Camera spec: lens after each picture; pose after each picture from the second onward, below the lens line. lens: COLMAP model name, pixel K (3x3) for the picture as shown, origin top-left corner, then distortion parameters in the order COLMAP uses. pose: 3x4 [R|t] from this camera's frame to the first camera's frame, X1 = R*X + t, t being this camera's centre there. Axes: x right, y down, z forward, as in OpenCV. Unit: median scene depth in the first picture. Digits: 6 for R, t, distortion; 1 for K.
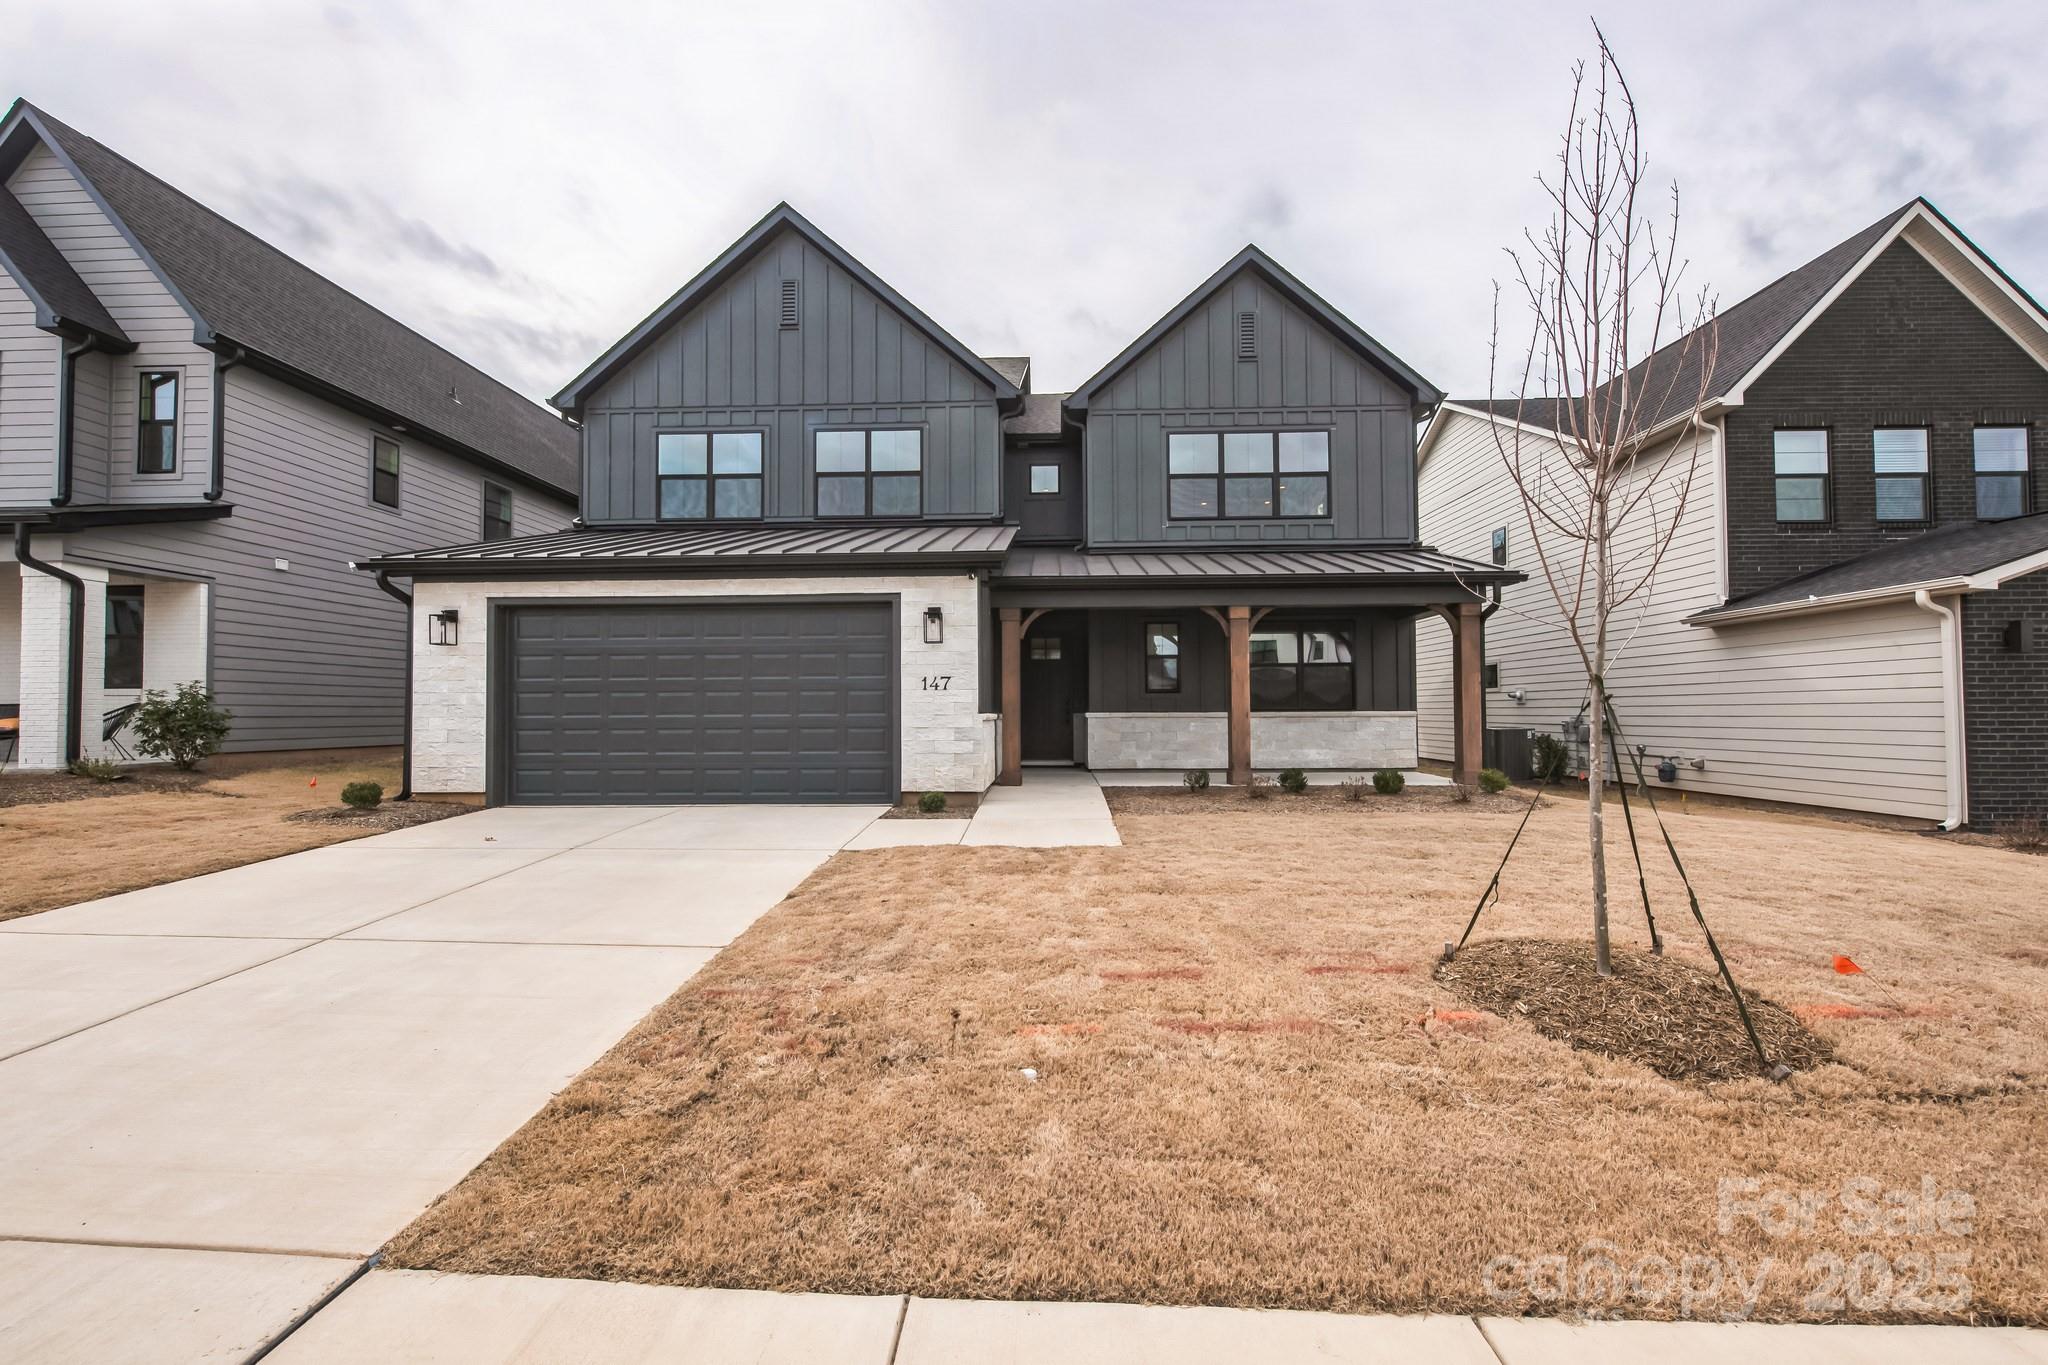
lens RADIAL K [[849.2, 0, 1022.1], [0, 849.2, 683.7], [0, 0, 1]] dist [-0.000180, -0.000866]
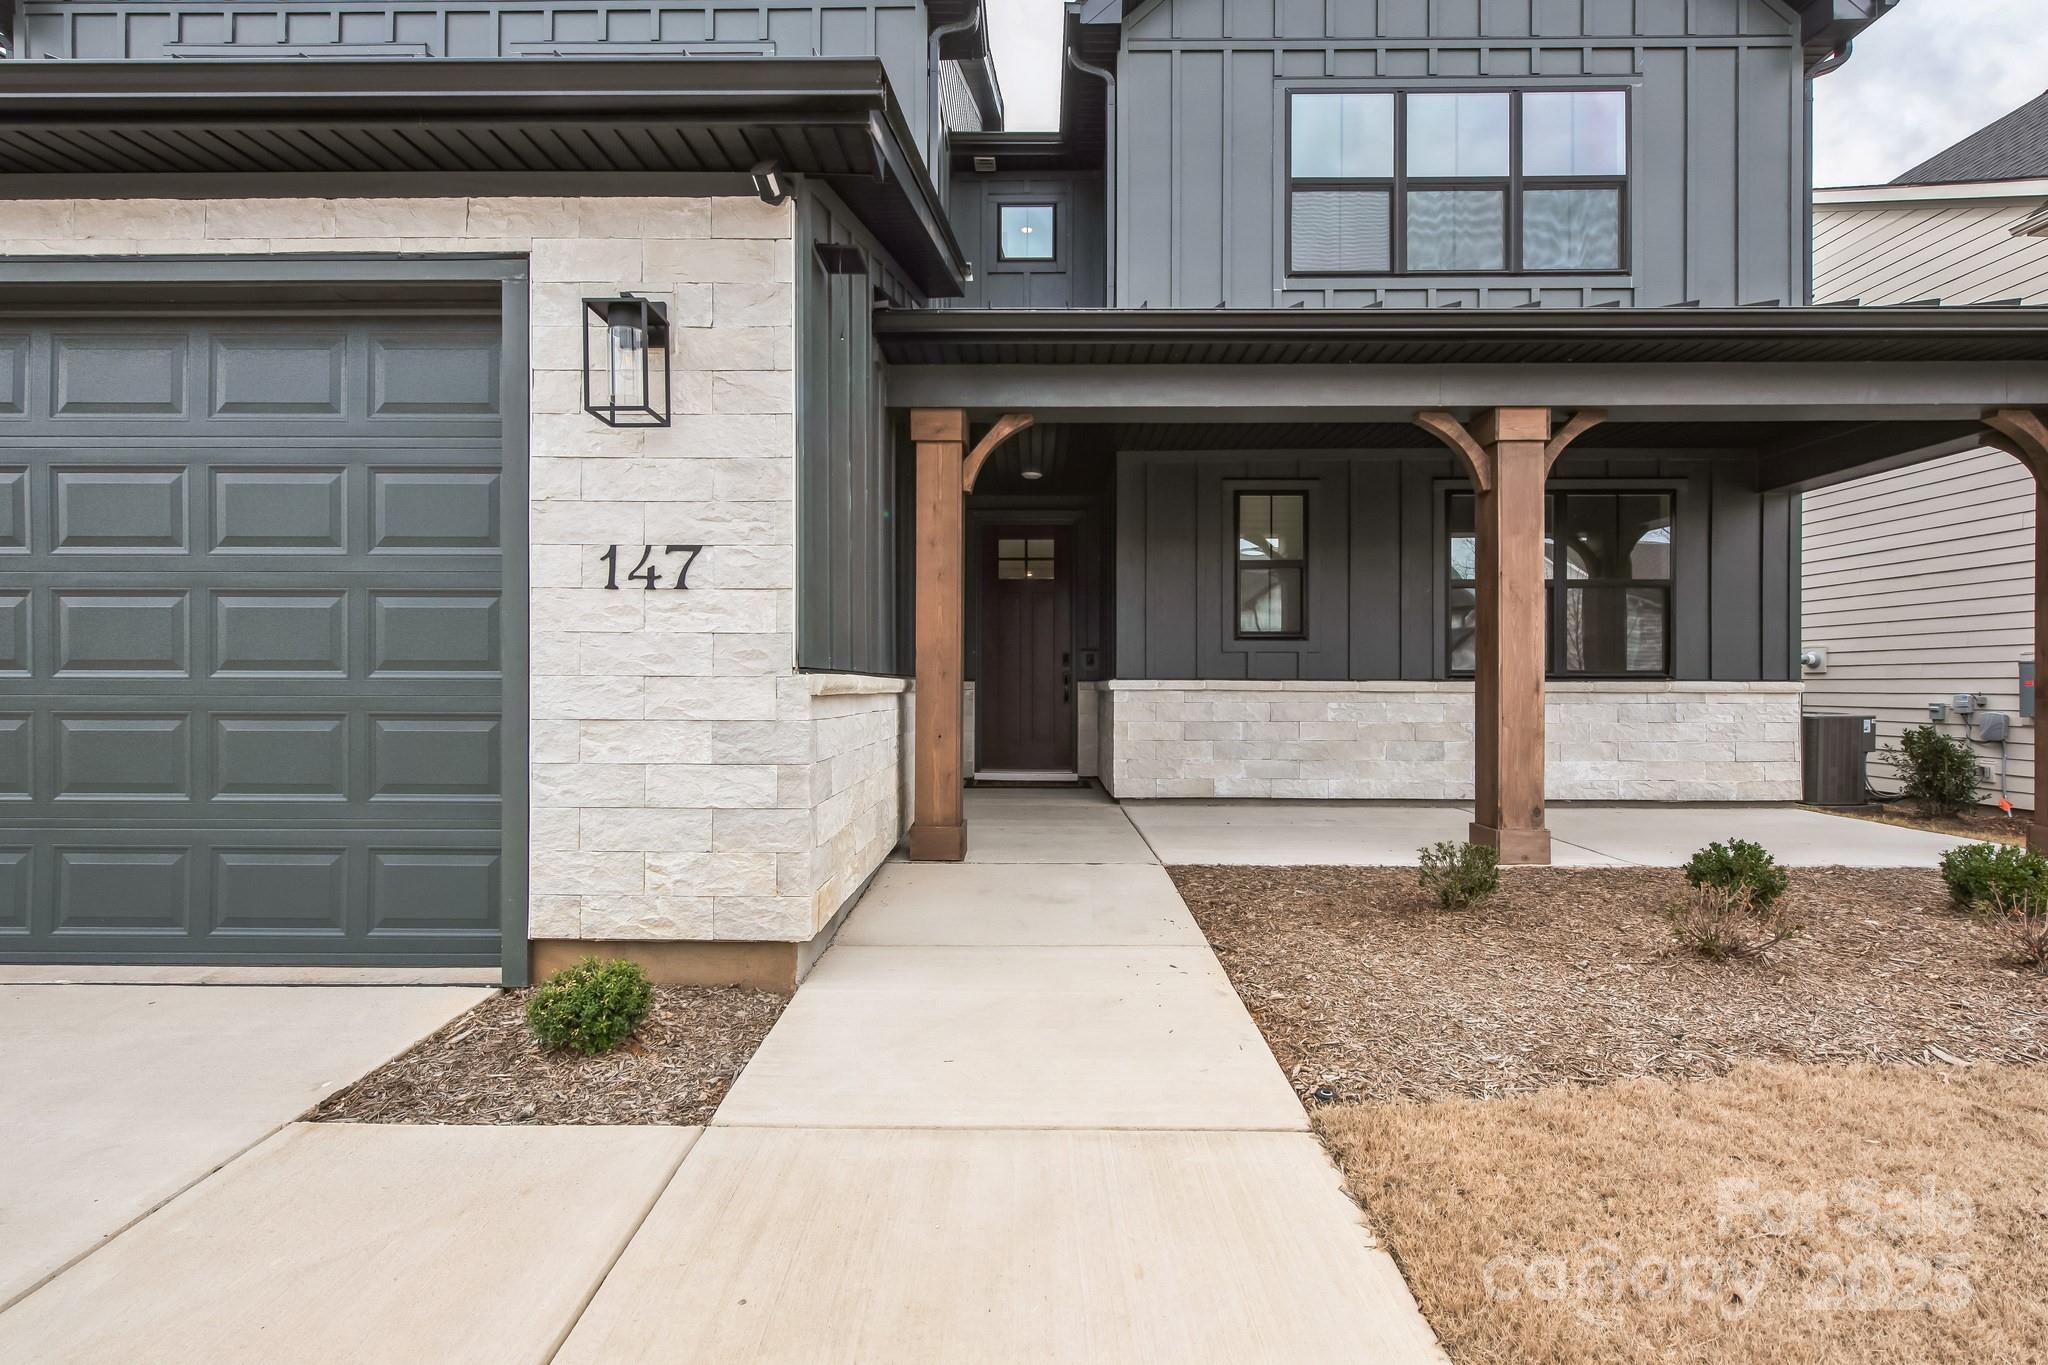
lens RADIAL K [[943.1, 0, 1024.0], [0, 943.1, 682.5], [0, 0, 1]] dist [0.000221, 0.000034]
pose [[0.999559, 0.008233, 0.028542, 0.012569], [-0.009136, 0.999457, 0.031646, 0.019698], [-0.028266, -0.031893, 0.999092, 0.482504]]
